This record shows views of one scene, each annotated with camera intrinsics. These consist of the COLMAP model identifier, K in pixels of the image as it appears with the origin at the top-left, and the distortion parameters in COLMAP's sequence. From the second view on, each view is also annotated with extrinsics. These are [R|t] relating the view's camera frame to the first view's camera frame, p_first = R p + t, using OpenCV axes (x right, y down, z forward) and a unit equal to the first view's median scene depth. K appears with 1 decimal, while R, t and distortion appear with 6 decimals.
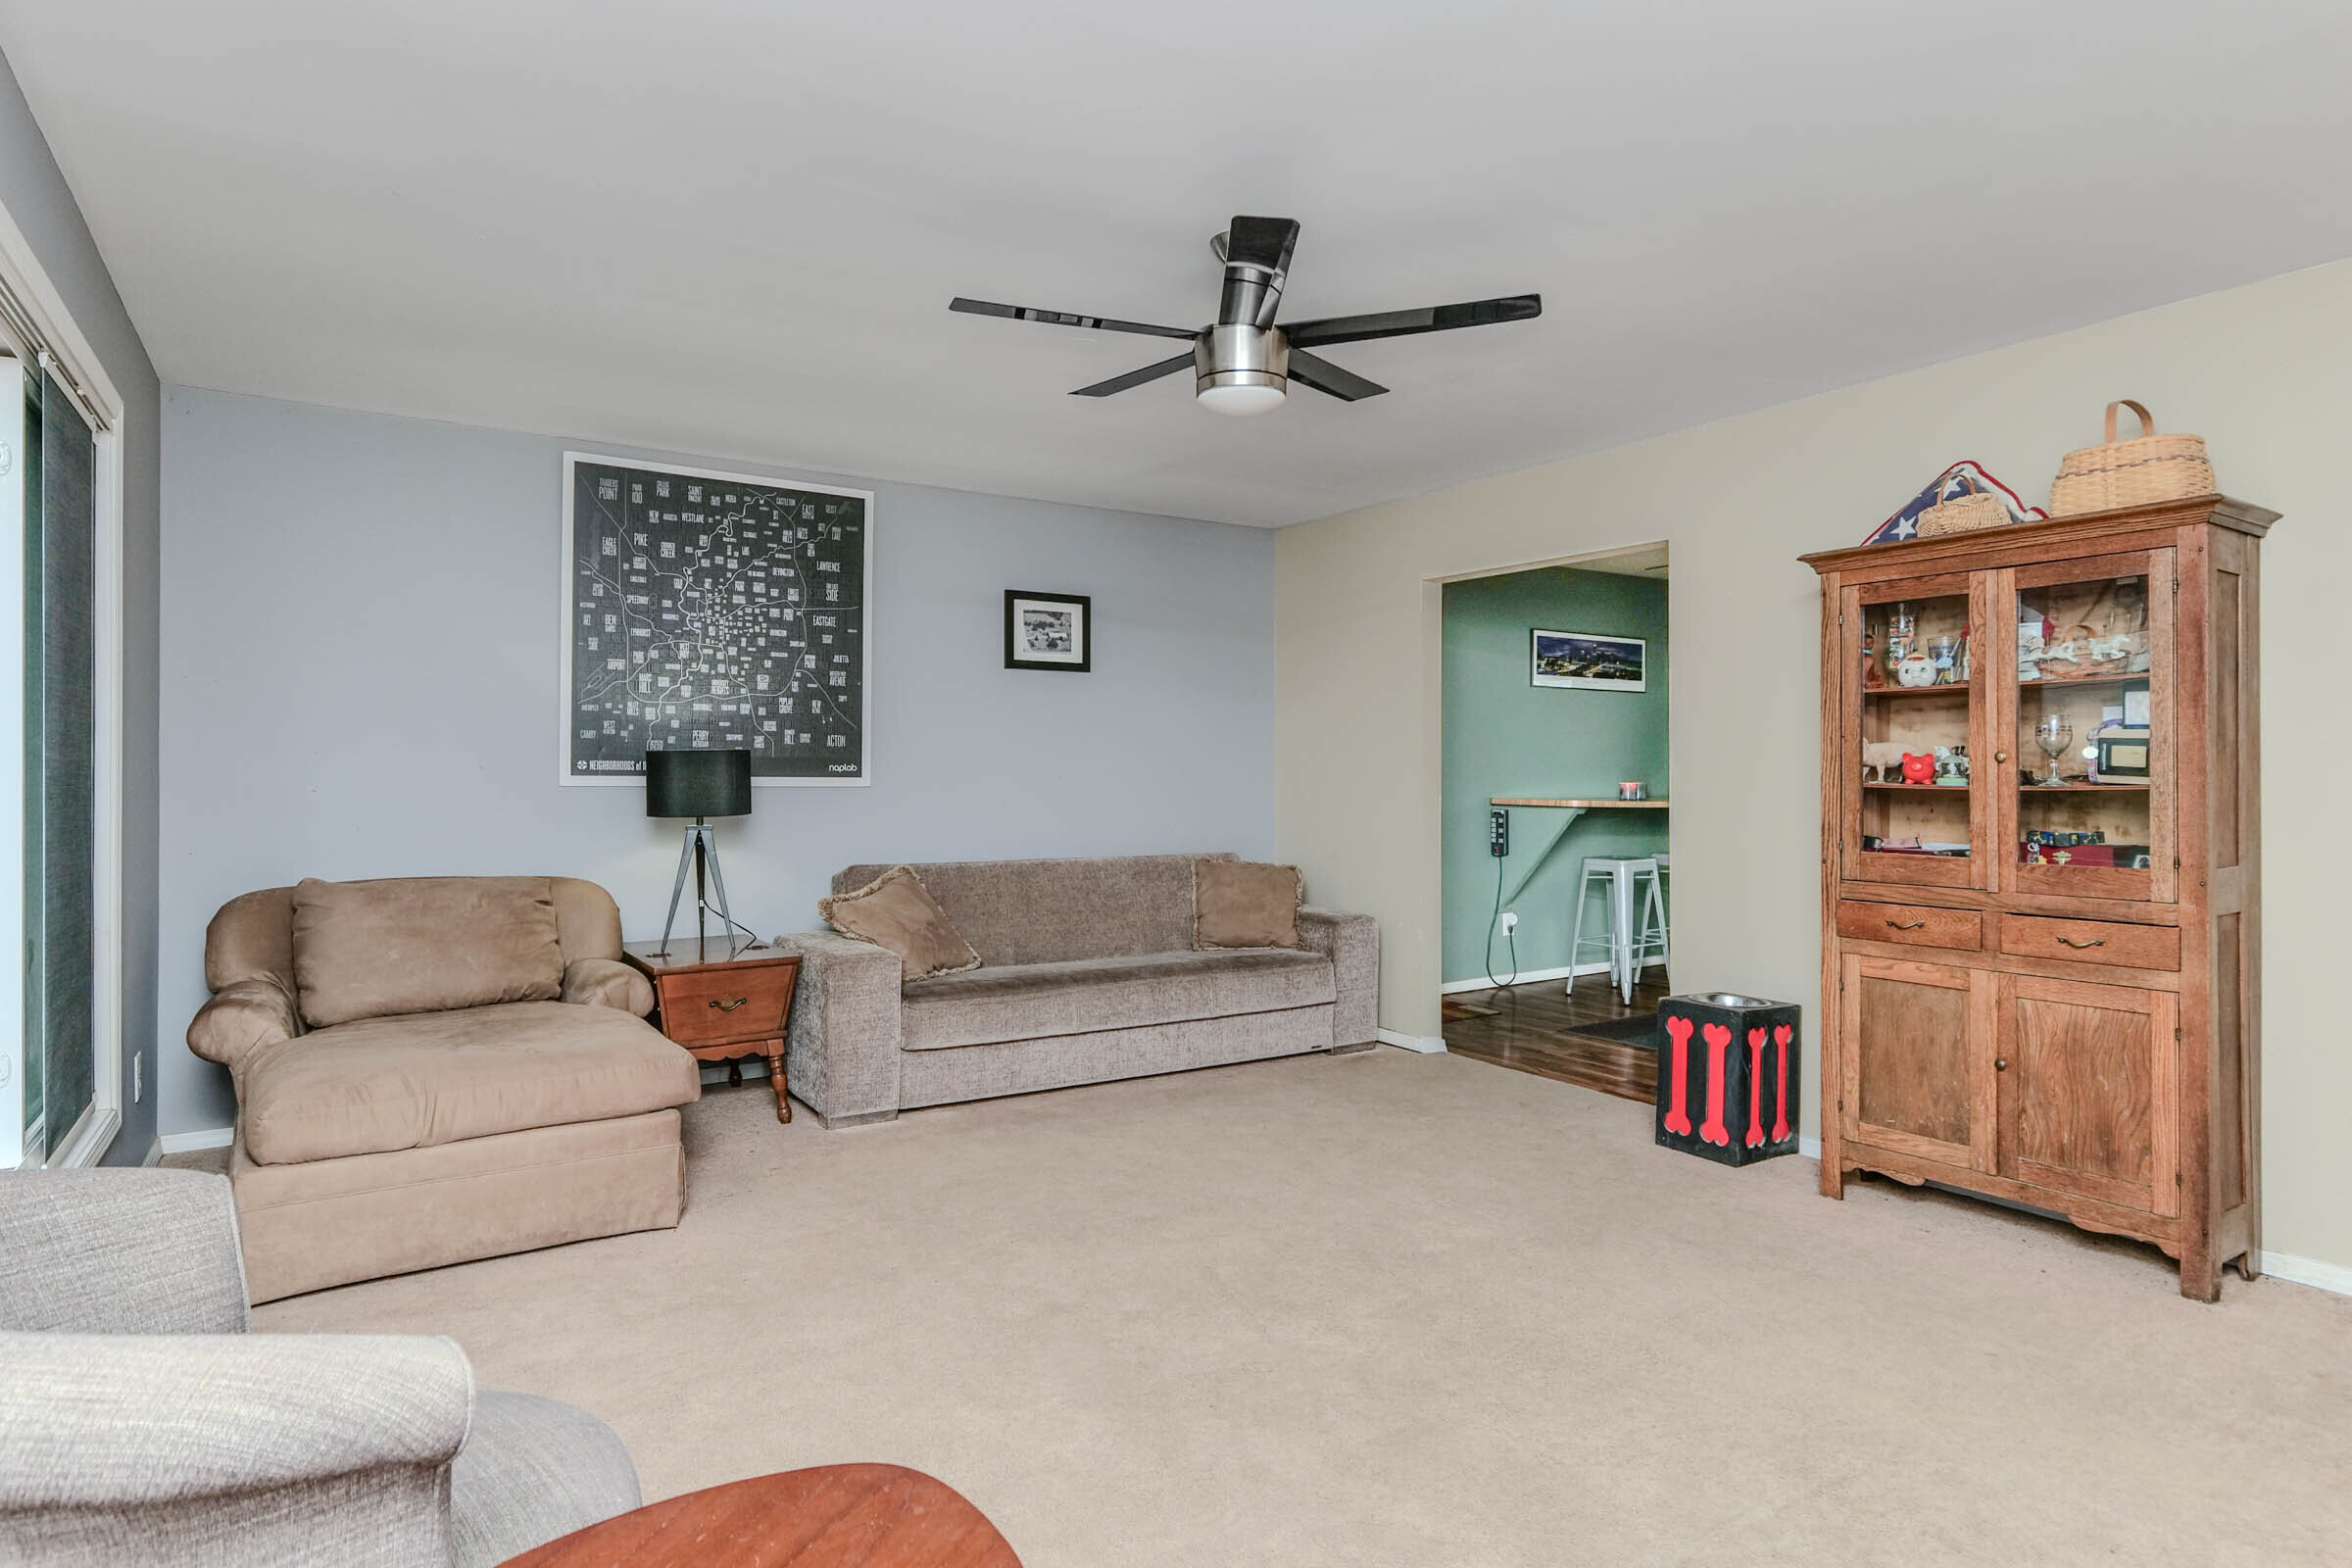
lens RADIAL K [[1253.7, 0, 1180.5], [0, 1253.7, 789.8], [0, 0, 1]] dist [0.000693, -0.000723]
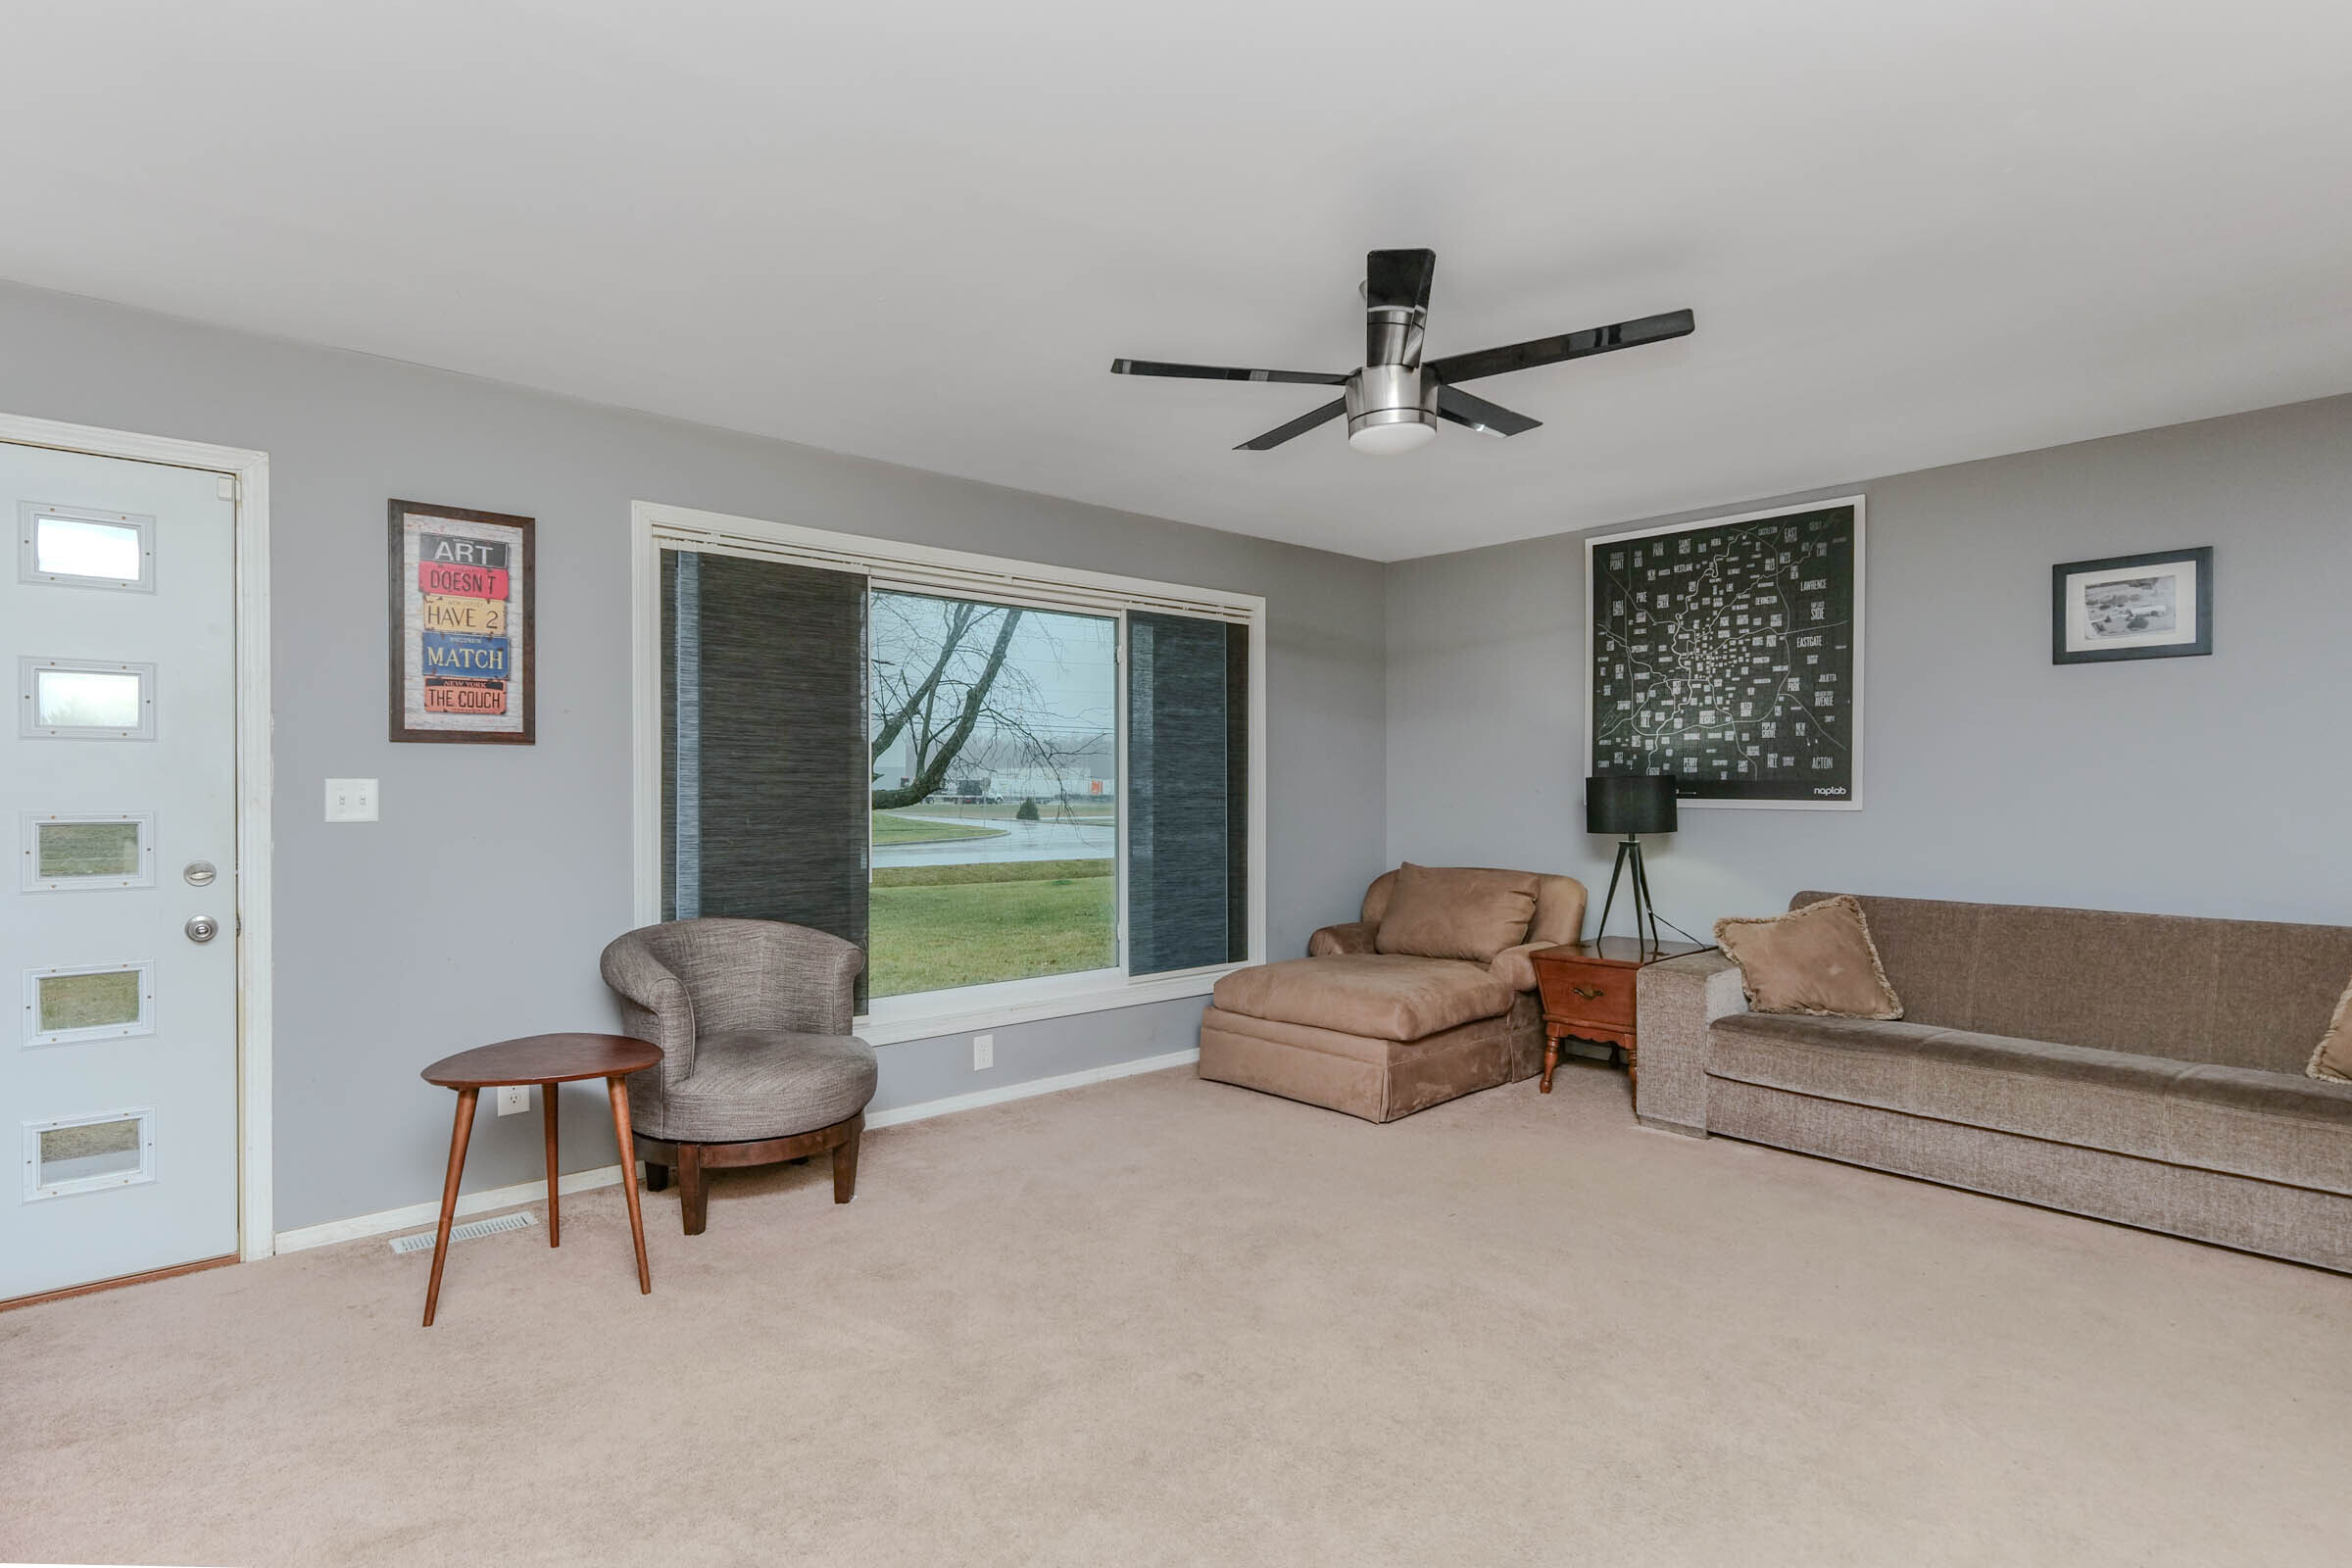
lens RADIAL K [[1253.7, 0, 1178.5], [0, 1253.7, 792.1], [0, 0, 1]] dist [0.000693, -0.000723]
pose [[0.141743, 0.002133, -0.989901, 0.652374], [-0.009835, 0.999951, 0.000746, -0.013114], [0.989855, 0.009630, 0.141757, 0.393480]]
